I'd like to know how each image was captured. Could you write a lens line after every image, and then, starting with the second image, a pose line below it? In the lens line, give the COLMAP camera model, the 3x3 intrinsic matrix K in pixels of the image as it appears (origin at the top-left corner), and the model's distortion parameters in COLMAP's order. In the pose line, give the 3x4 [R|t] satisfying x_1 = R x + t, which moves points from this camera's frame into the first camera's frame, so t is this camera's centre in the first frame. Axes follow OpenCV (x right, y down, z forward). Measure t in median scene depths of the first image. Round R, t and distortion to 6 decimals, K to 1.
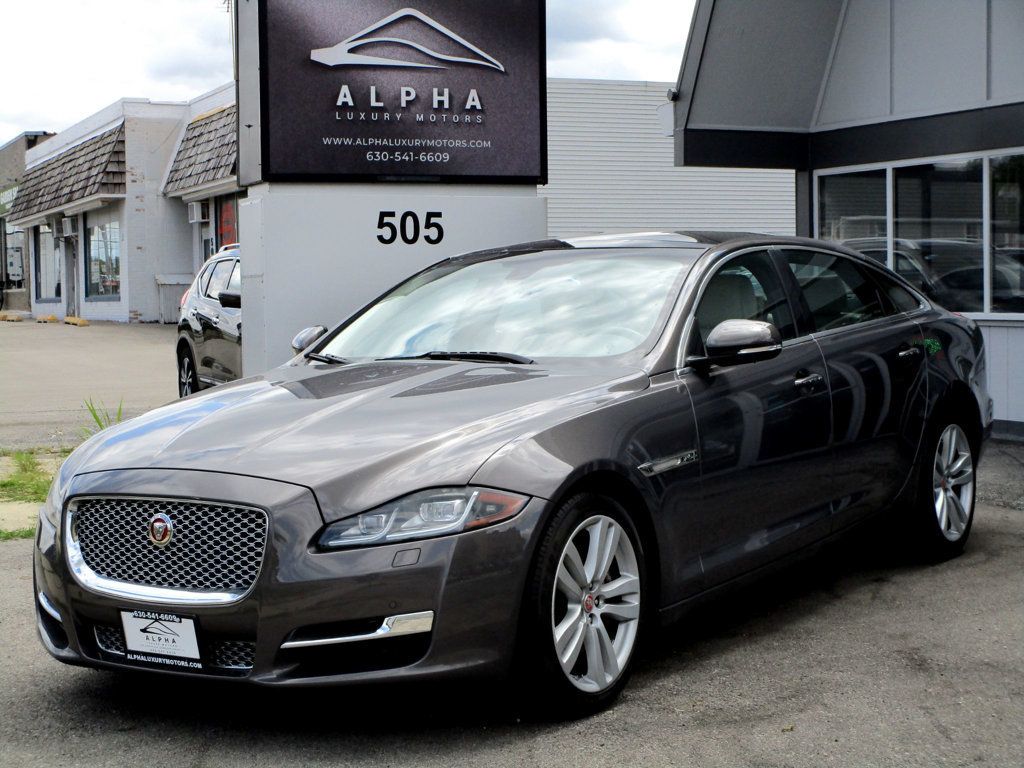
lens RADIAL K [[1760.4, 0, 512.0], [0, 1760.4, 384.0], [0, 0, 1]] dist [-0.152560, 0.129609]
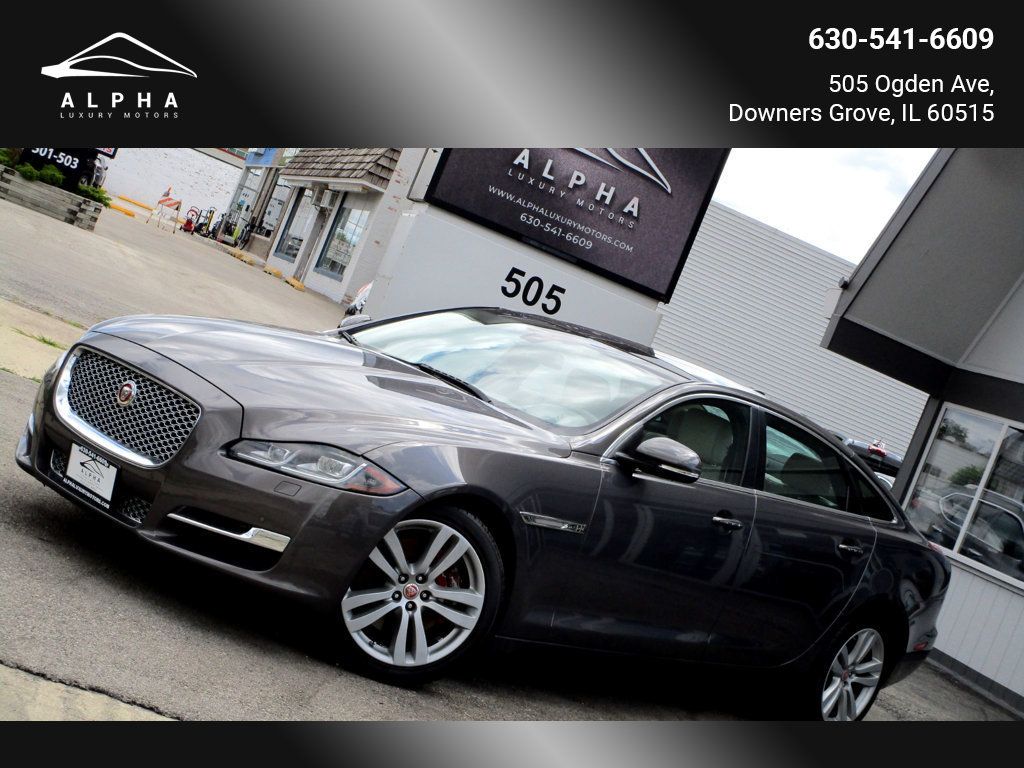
lens RADIAL K [[1768.6, 0, 511.9], [0, 1768.6, 325.7], [0, 0, 1]] dist [-0.174227, -0.068493]
pose [[0.912680, 0.383576, -0.141010, 0.191290], [-0.394828, 0.916661, -0.062001, 0.009013], [0.105476, 0.112262, 0.988065, -0.182351]]
